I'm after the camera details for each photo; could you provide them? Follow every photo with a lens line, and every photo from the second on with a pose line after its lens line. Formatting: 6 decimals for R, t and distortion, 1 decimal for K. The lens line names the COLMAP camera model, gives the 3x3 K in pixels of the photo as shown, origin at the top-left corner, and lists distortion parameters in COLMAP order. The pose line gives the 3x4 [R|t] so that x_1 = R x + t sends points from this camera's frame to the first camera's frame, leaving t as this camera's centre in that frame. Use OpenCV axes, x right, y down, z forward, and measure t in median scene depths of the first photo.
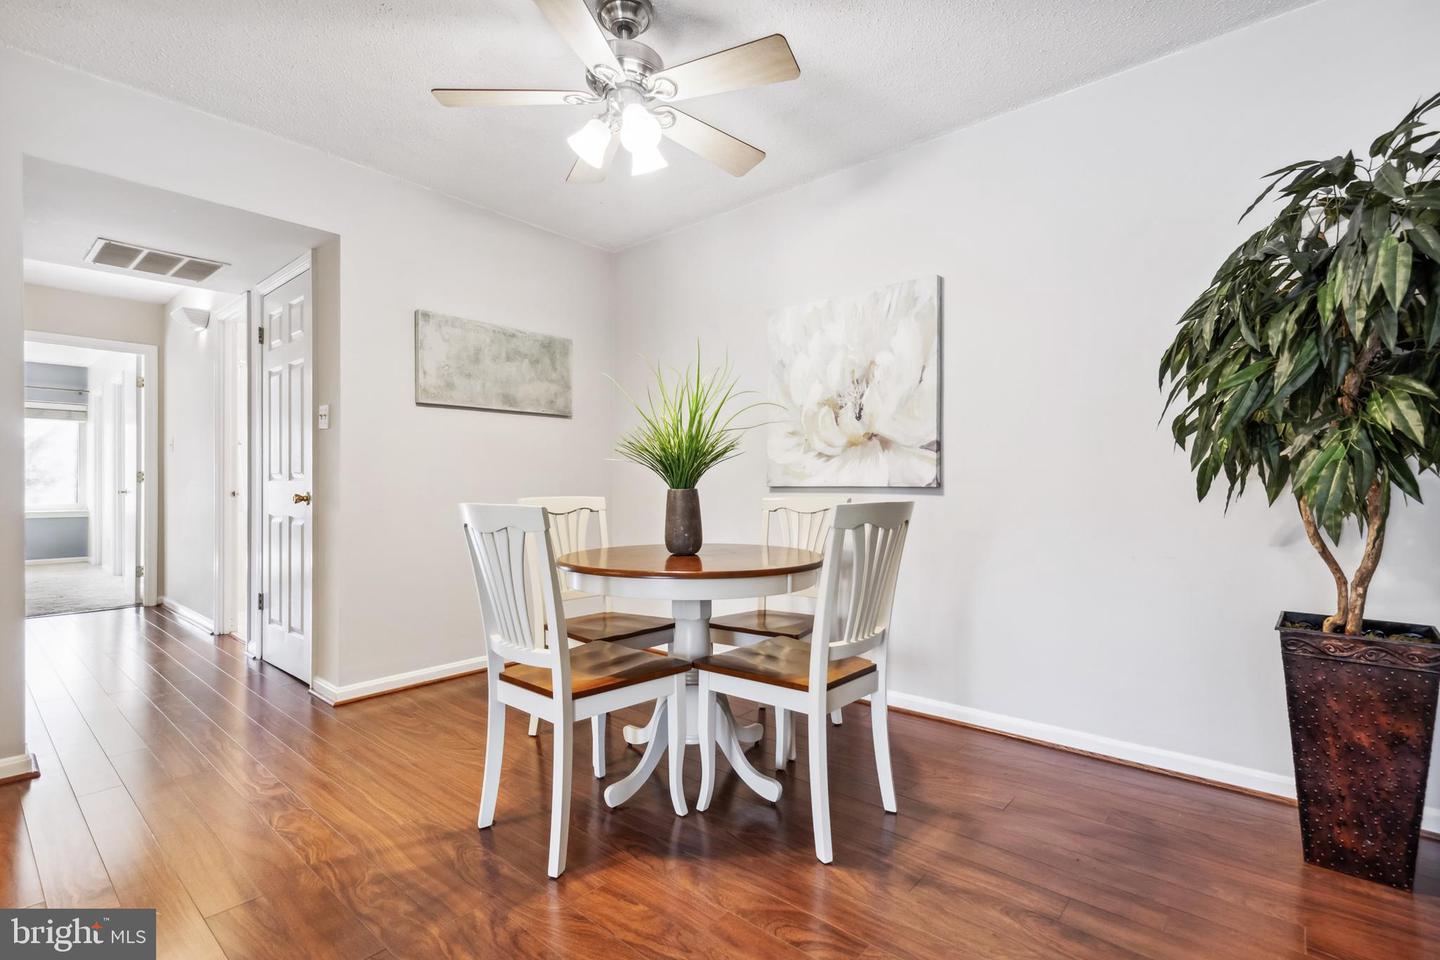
lens RADIAL K [[662.8, 0, 715.7], [0, 662.8, 486.0], [0, 0, 1]] dist [0.001785, -0.000735]
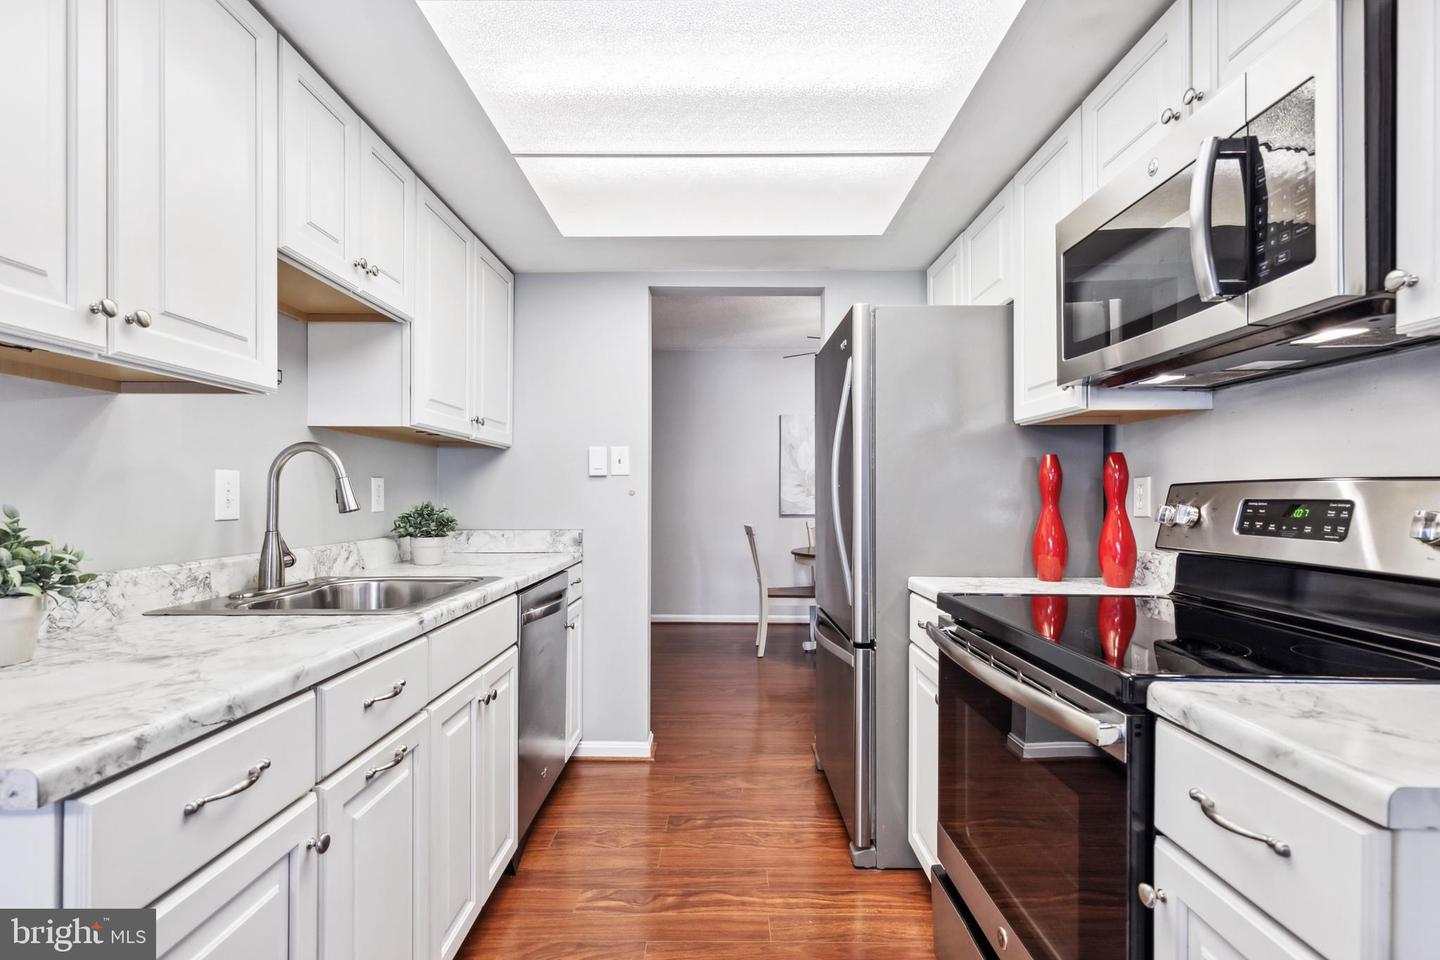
lens RADIAL K [[667.6, 0, 713.3], [0, 667.6, 494.7], [0, 0, 1]] dist [0.000483, -0.000252]
pose [[0.771164, 0.002119, 0.636633, -1.381775], [-0.002229, 0.999997, -0.000629, -0.059576], [-0.636633, -0.000934, 0.771166, -0.292502]]
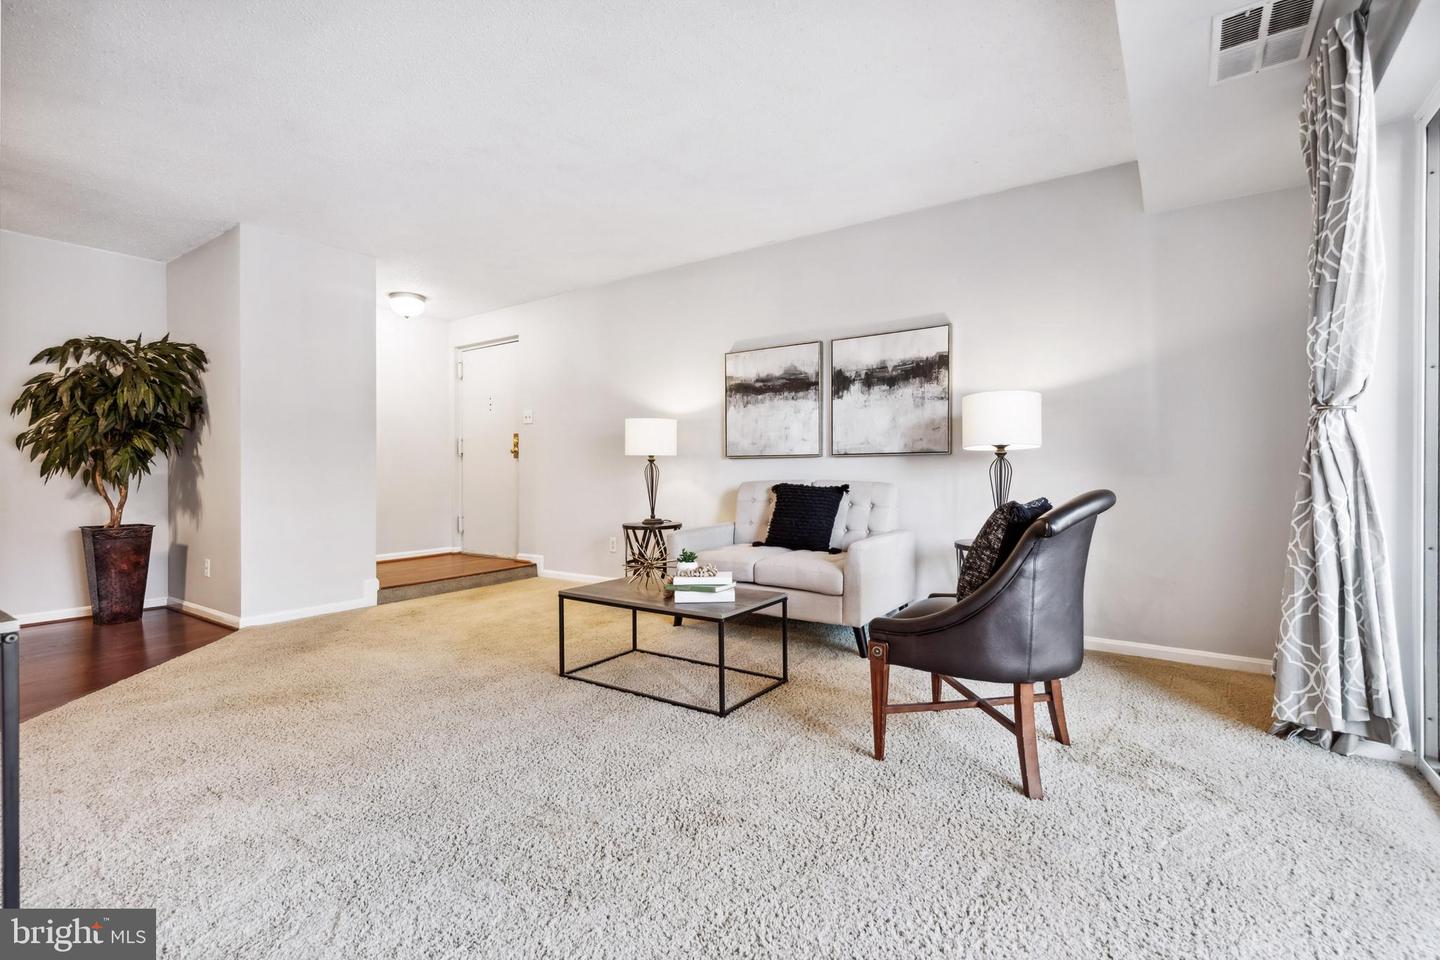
lens RADIAL K [[651.1, 0, 727.0], [0, 651.1, 479.0], [0, 0, 1]] dist [0.001553, 0.000194]
pose [[-0.103416, -0.004799, 0.994627, -0.998827], [0.006460, 0.999964, 0.005497, 0.020448], [-0.994617, 0.006993, -0.103381, -0.593411]]
